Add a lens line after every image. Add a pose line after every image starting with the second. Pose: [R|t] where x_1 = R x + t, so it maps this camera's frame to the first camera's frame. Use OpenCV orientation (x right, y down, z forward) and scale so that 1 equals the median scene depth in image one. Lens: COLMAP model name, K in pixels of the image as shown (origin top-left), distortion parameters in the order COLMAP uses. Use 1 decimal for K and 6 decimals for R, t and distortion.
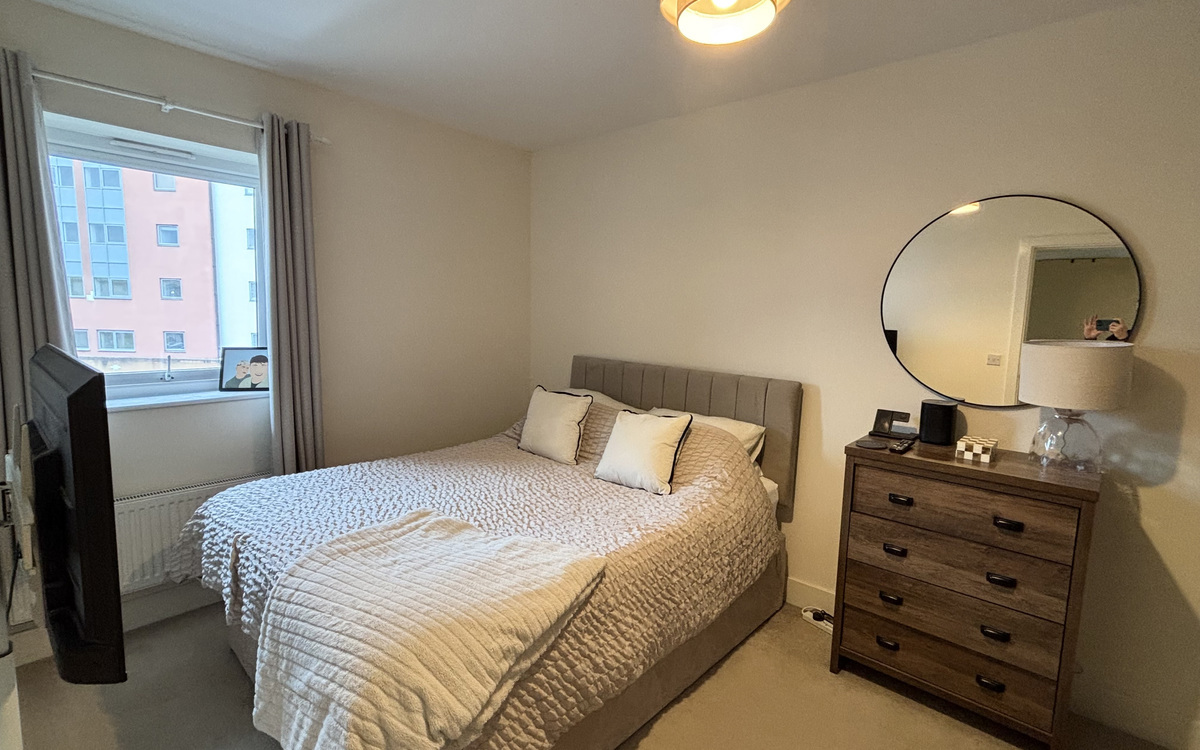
lens RADIAL K [[534.5, 0, 600.0], [0, 534.5, 375.0], [0, 0, 1]] dist [0.001220, 0.000147]
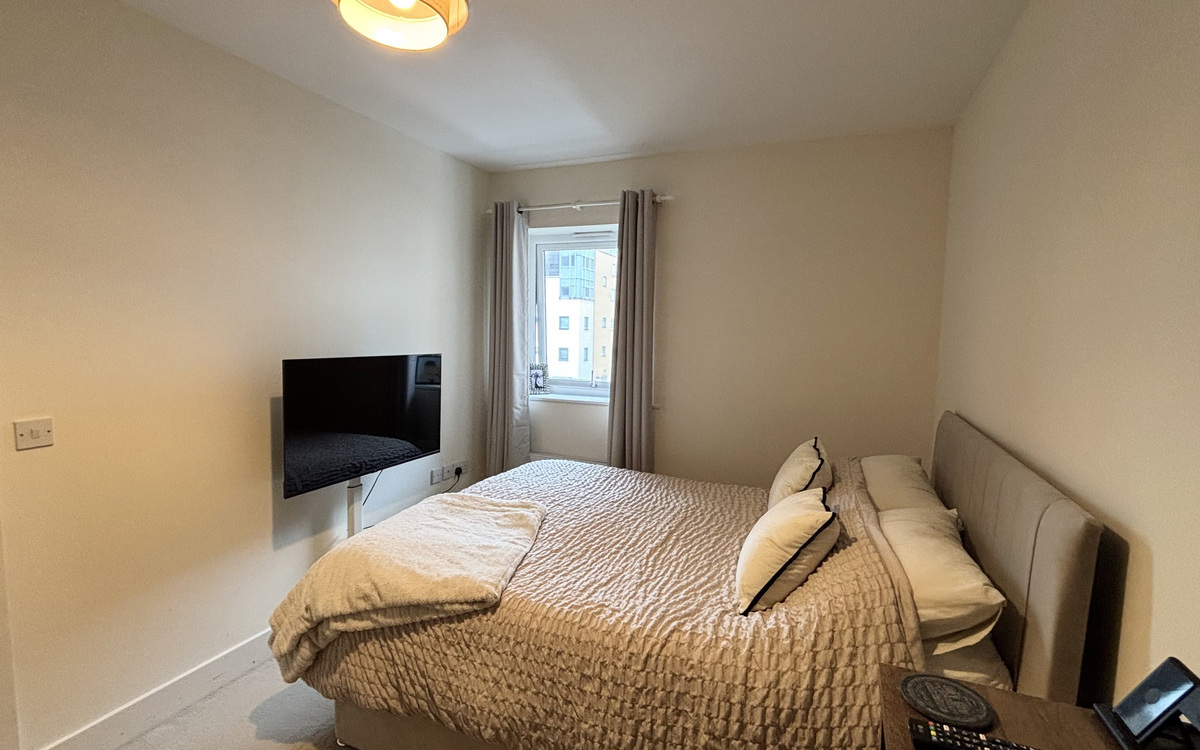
lens RADIAL K [[534.5, 0, 600.0], [0, 534.5, 375.0], [0, 0, 1]] dist [0.001220, 0.000147]
pose [[0.351184, 0.066185, -0.933964, 0.887415], [-0.122449, 0.992178, 0.024268, -0.087494], [0.928265, 0.105840, 0.356541, 0.739948]]
